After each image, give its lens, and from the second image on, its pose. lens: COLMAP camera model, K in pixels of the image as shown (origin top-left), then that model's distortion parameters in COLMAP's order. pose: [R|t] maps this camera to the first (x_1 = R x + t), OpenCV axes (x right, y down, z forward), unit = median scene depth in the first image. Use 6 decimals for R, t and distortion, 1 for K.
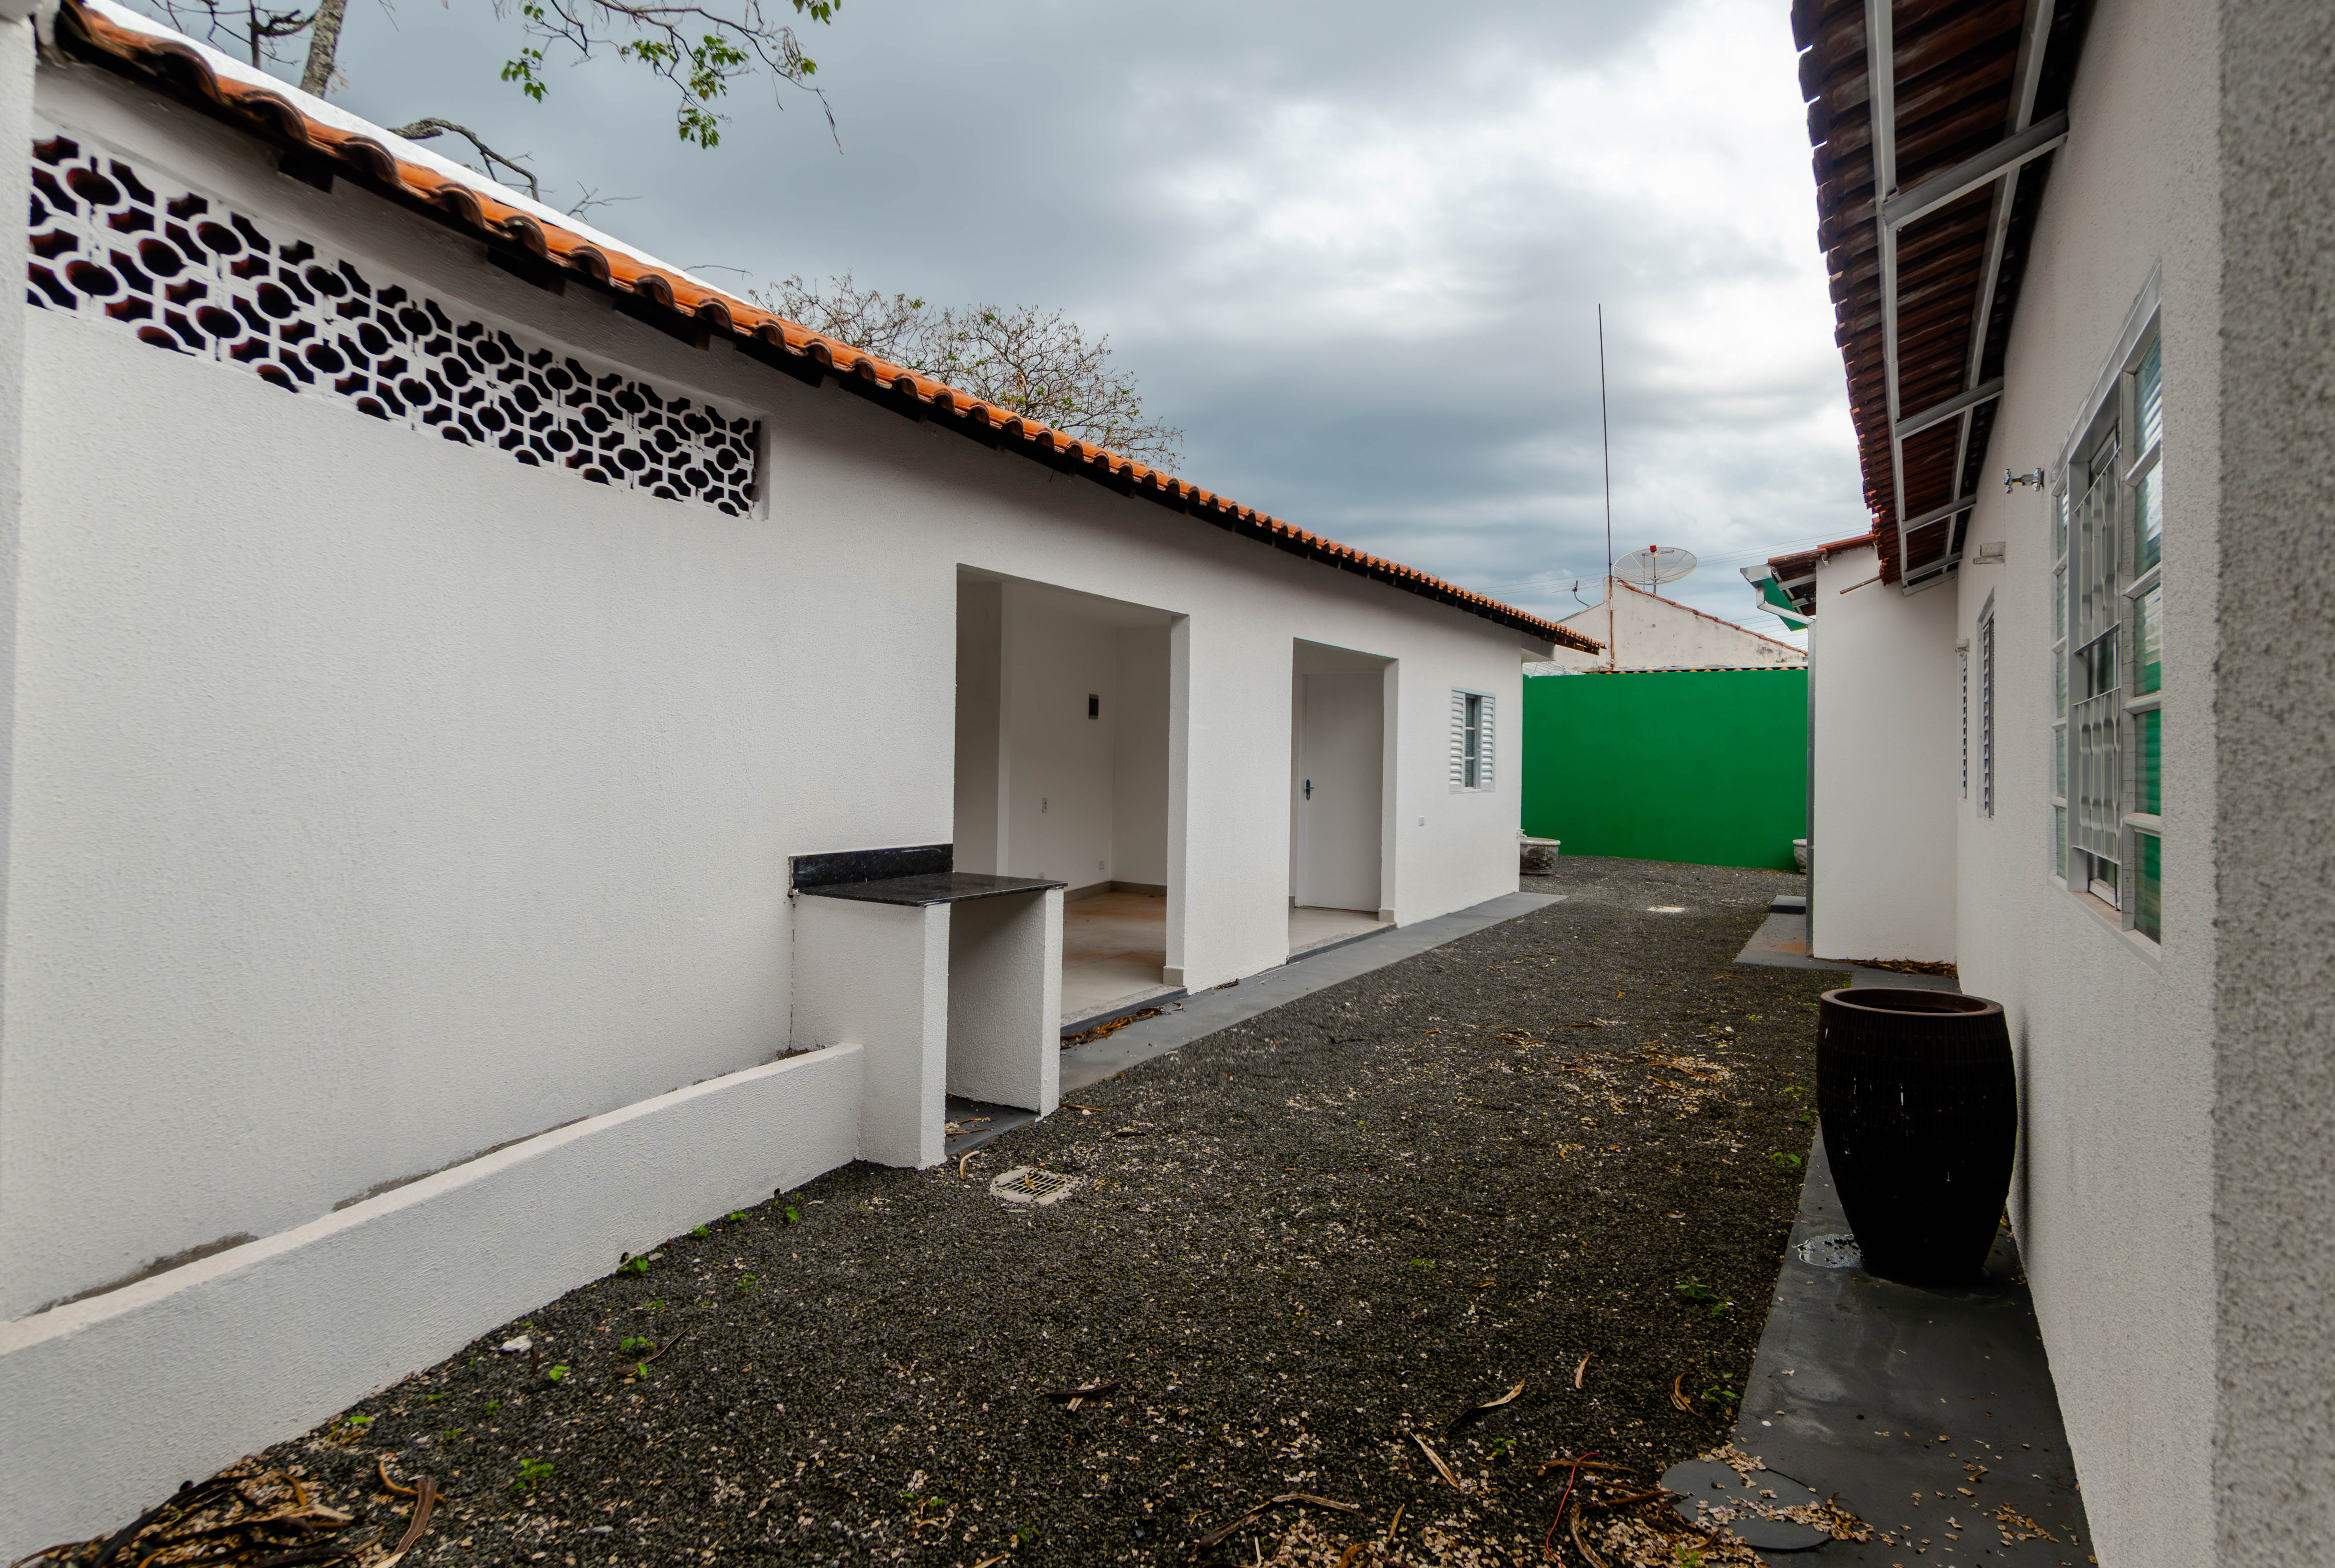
lens RADIAL K [[1257.1, 0, 1164.0], [0, 1257.1, 740.7], [0, 0, 1]] dist [0.013304, -0.012772]
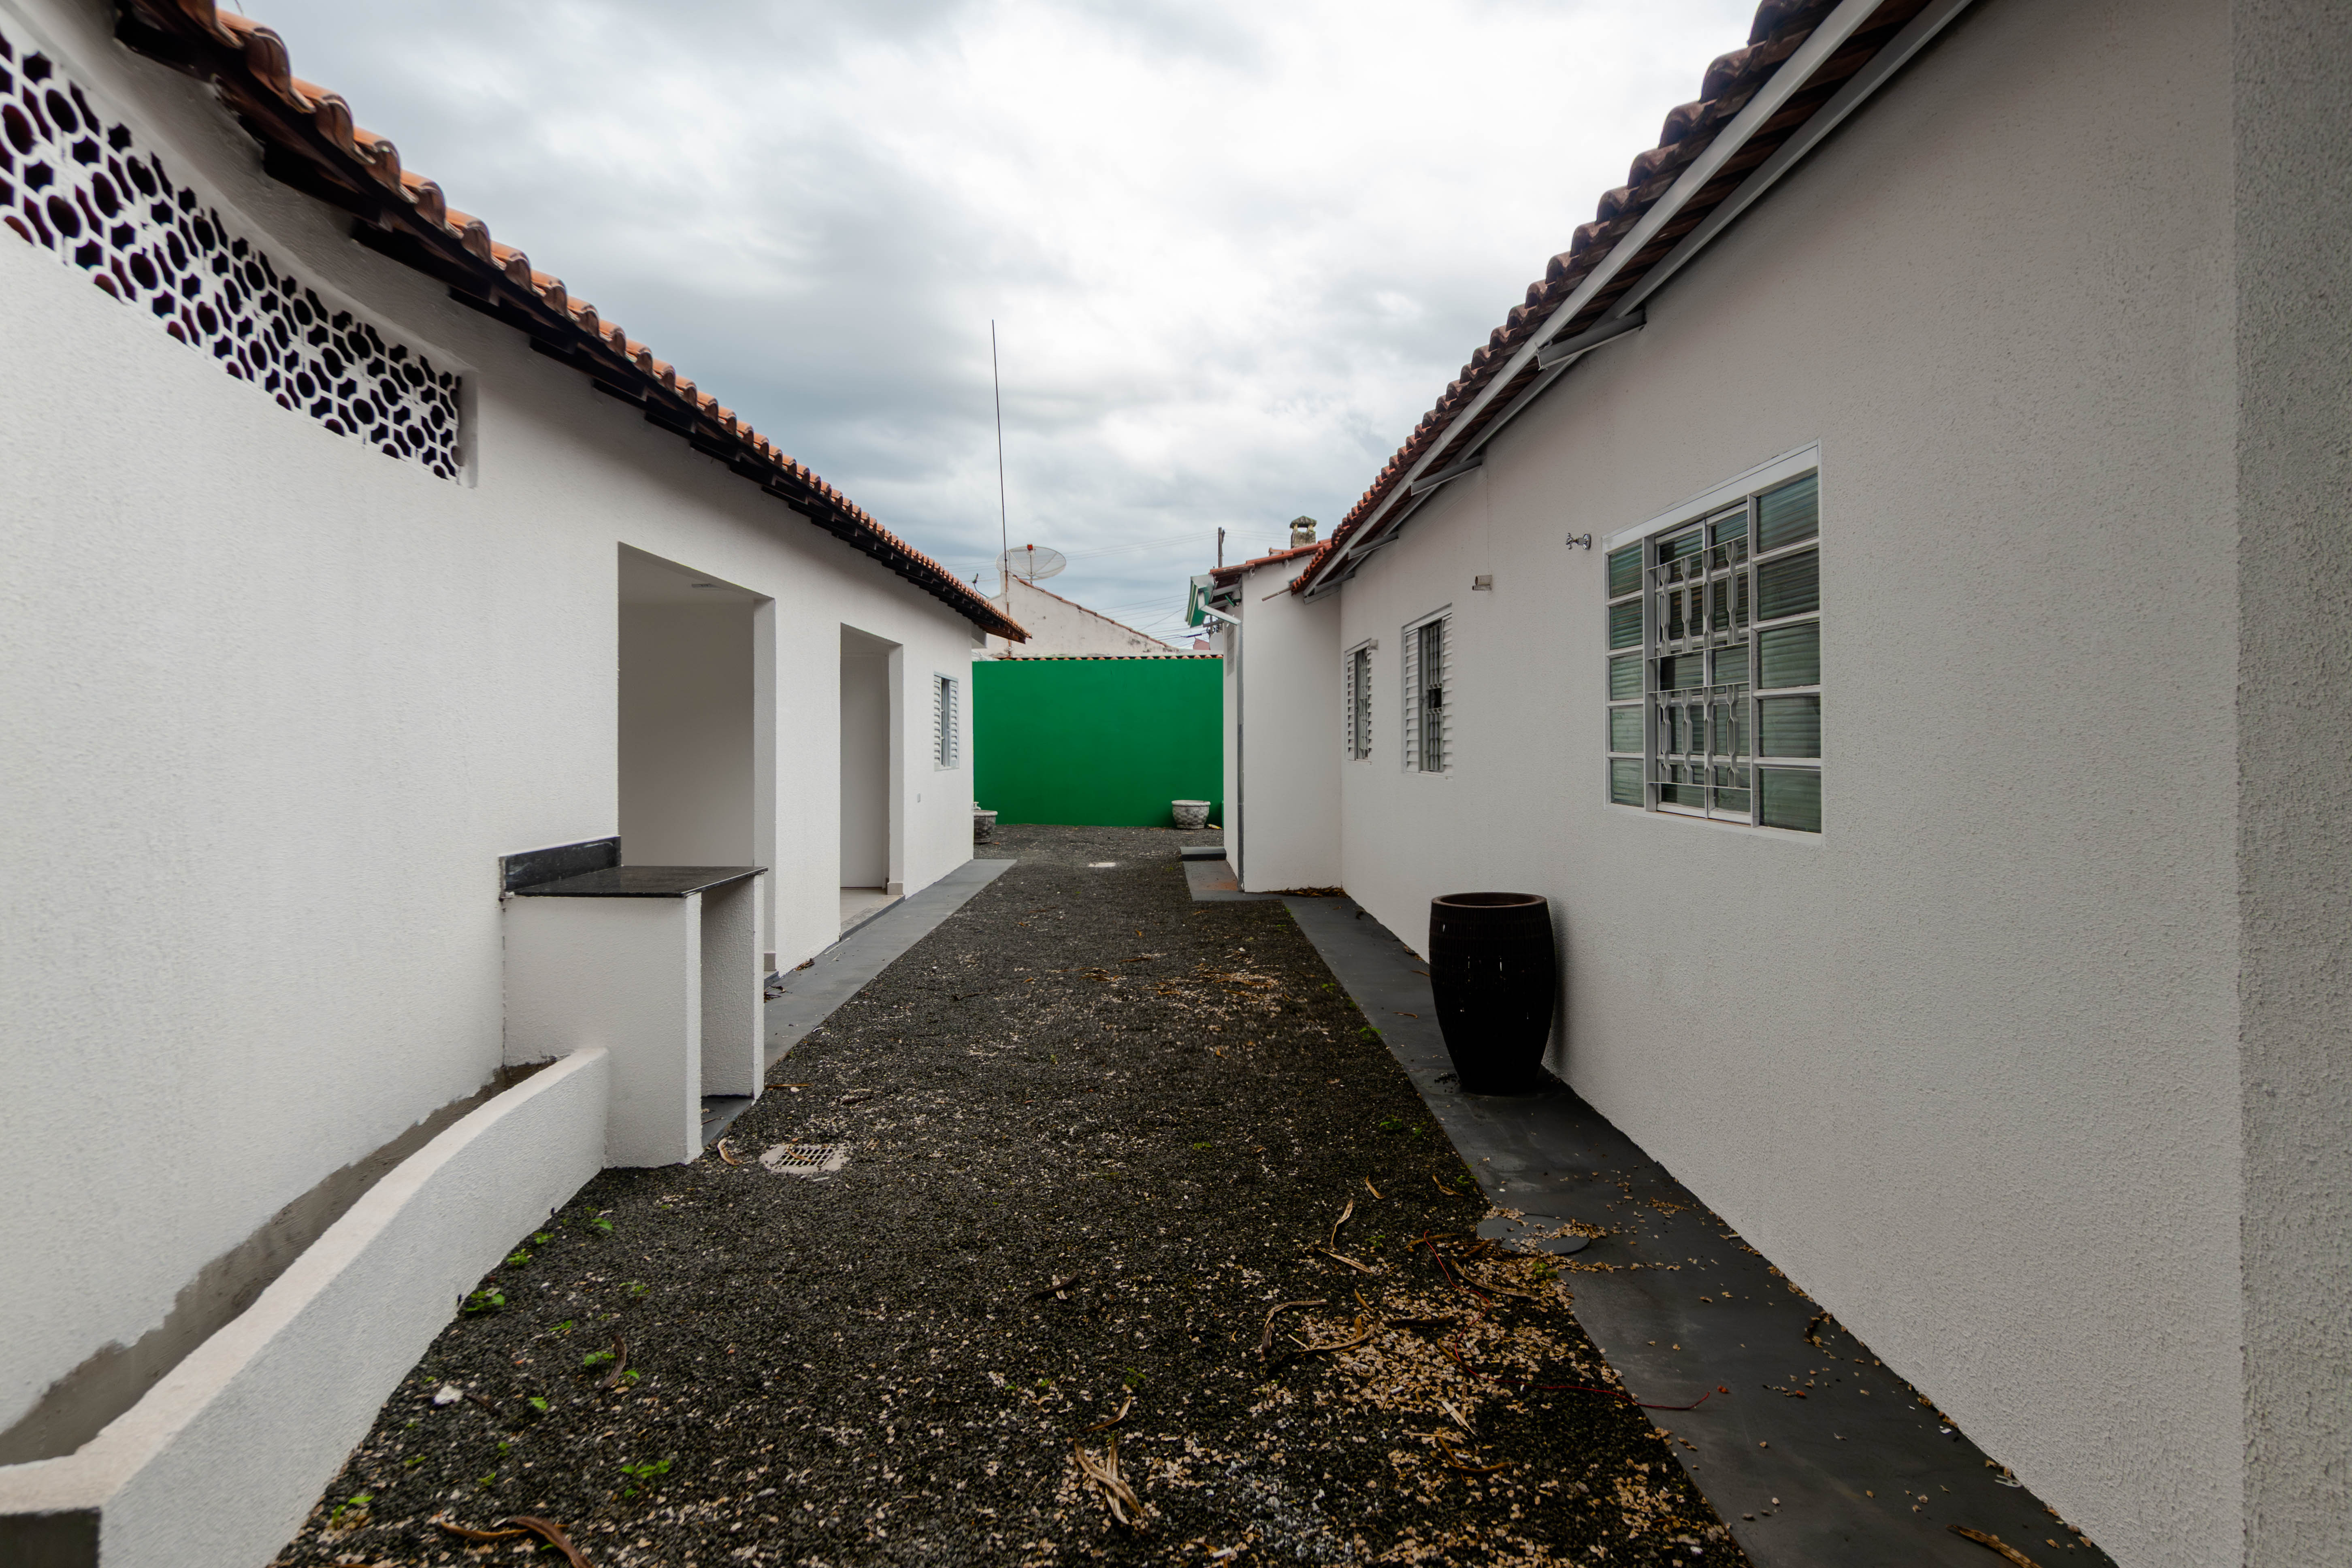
lens RADIAL K [[1240.0, 0, 1148.8], [0, 1240.0, 733.9], [0, 0, 1]] dist [0.004317, -0.000962]
pose [[0.867674, -0.017476, 0.496826, -0.361133], [0.012803, 0.999836, 0.012810, -0.003214], [-0.496969, -0.004754, 0.867755, -0.019330]]
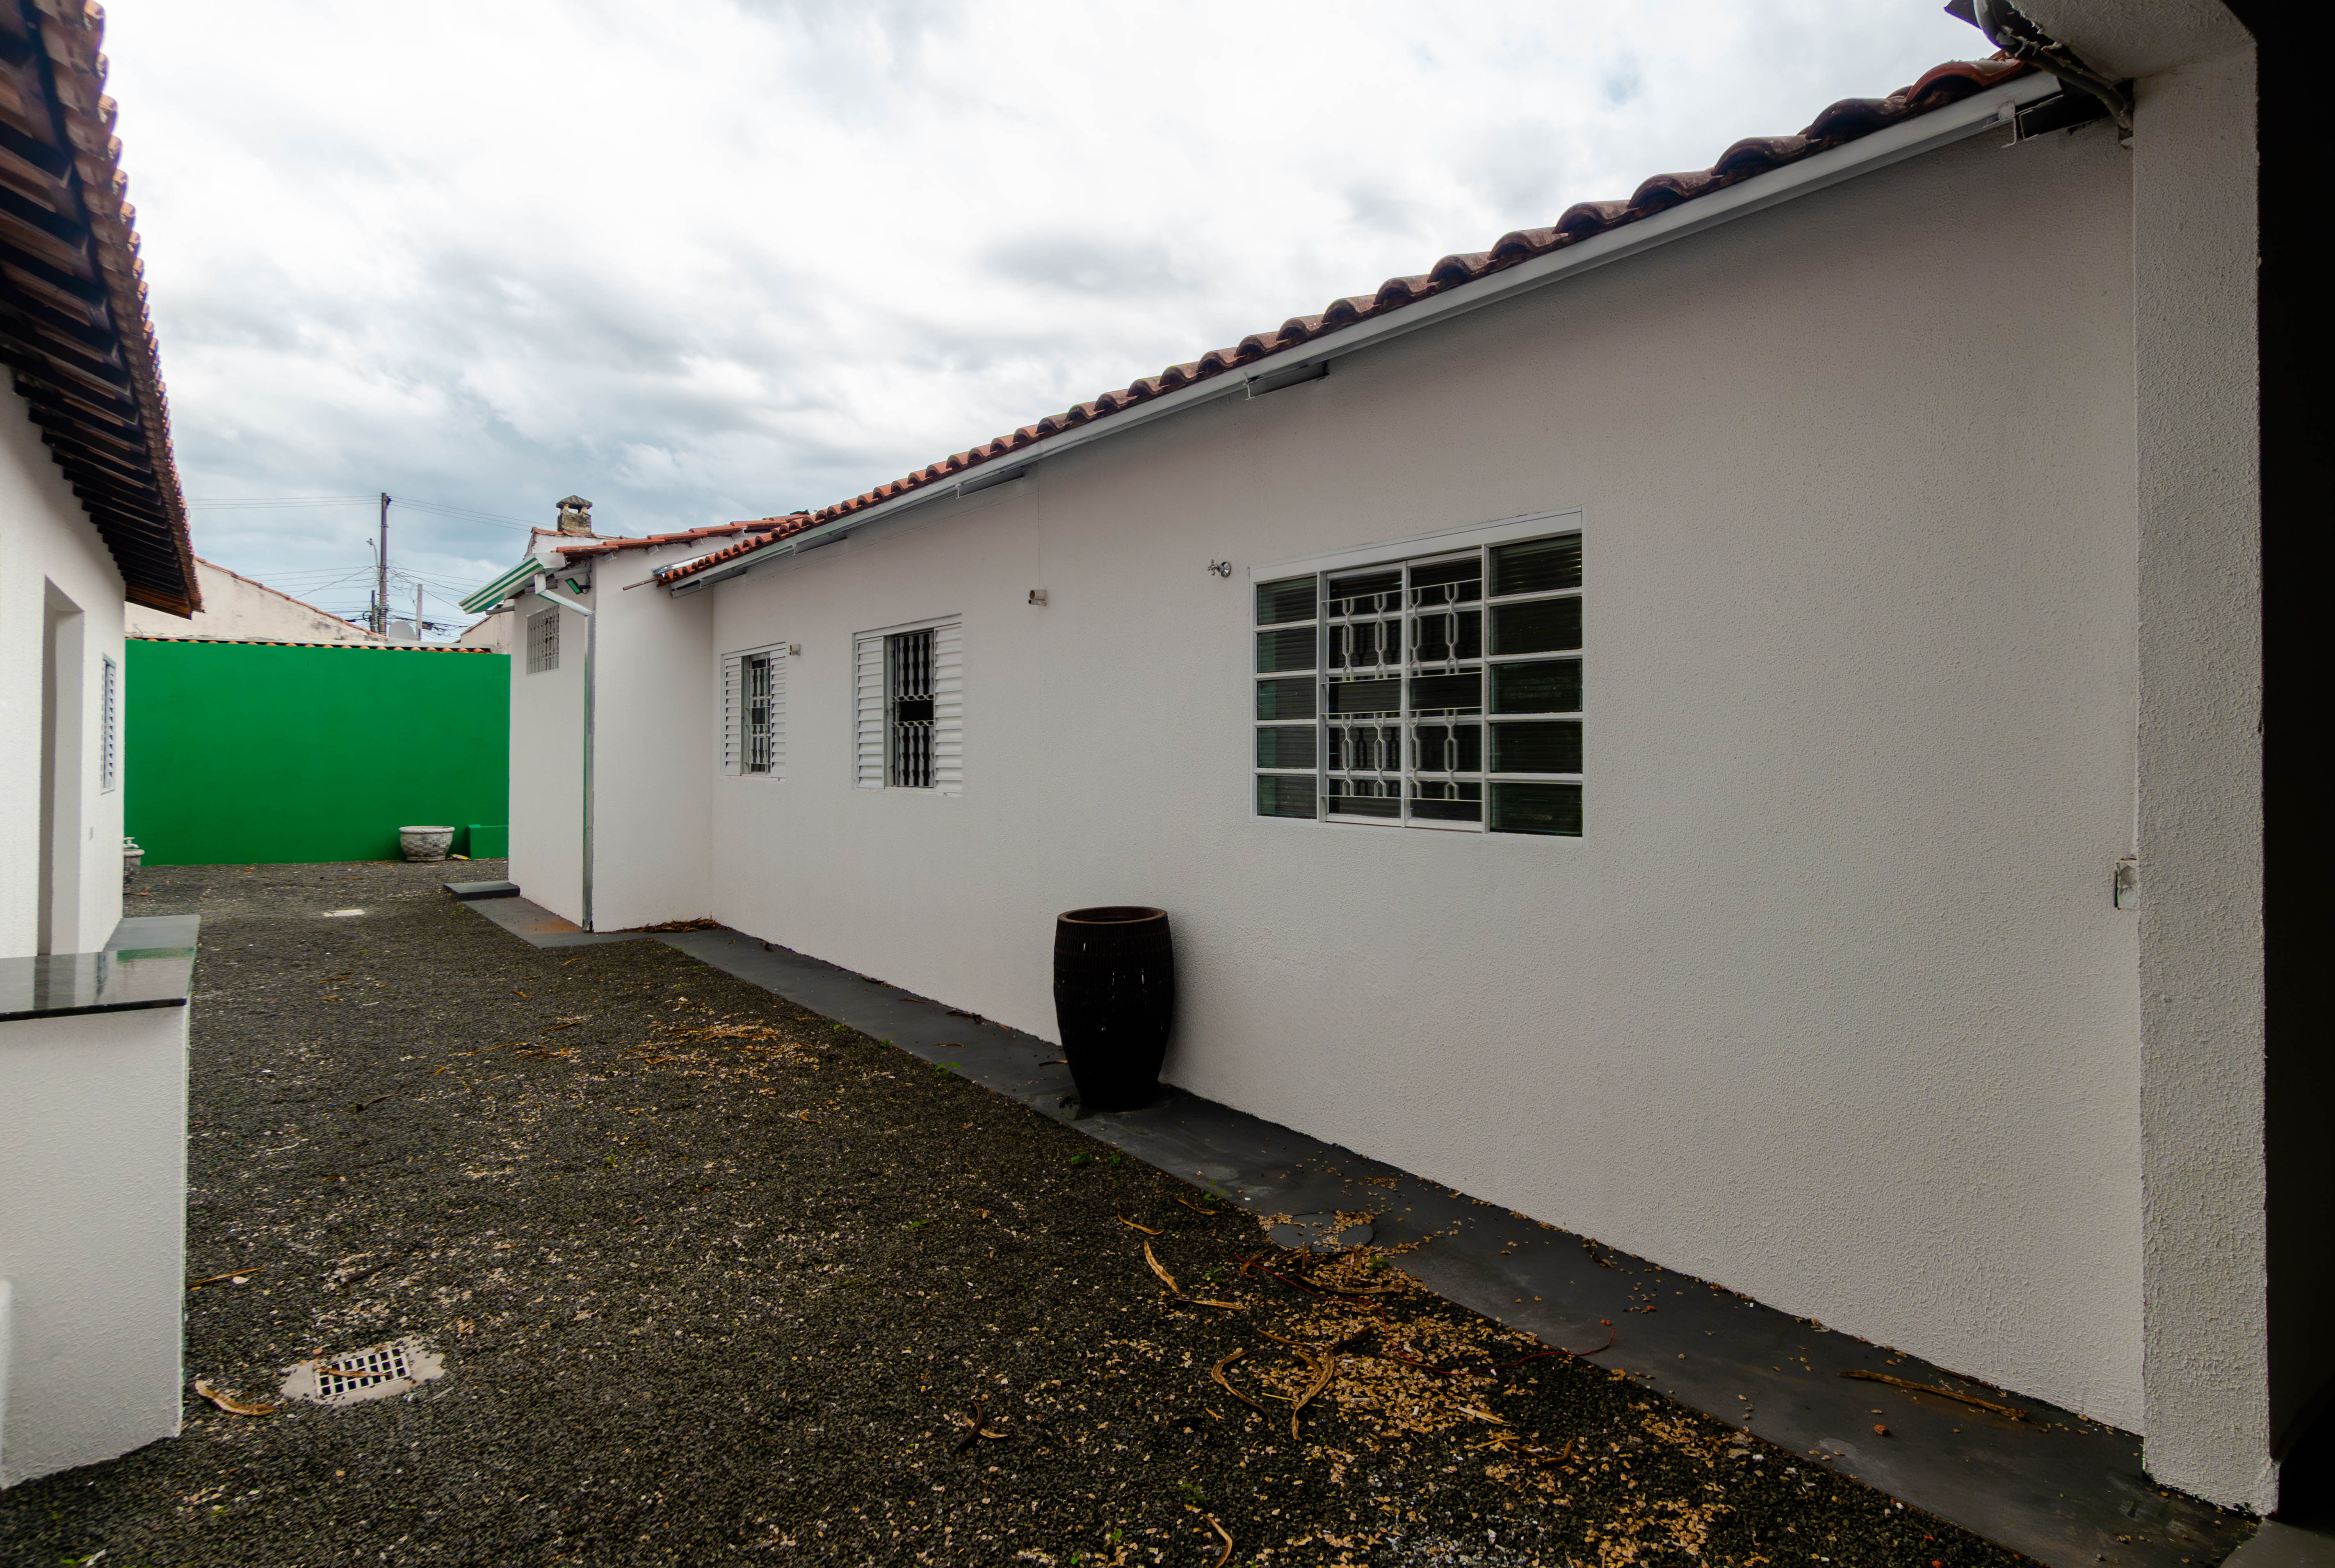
lens RADIAL K [[1257.1, 0, 1164.0], [0, 1257.1, 740.7], [0, 0, 1]] dist [0.013304, -0.012772]
pose [[0.388967, -0.006679, 0.921227, -0.574879], [-0.006252, 0.999932, 0.009890, -0.004348], [-0.921230, -0.009606, 0.388899, 0.330919]]
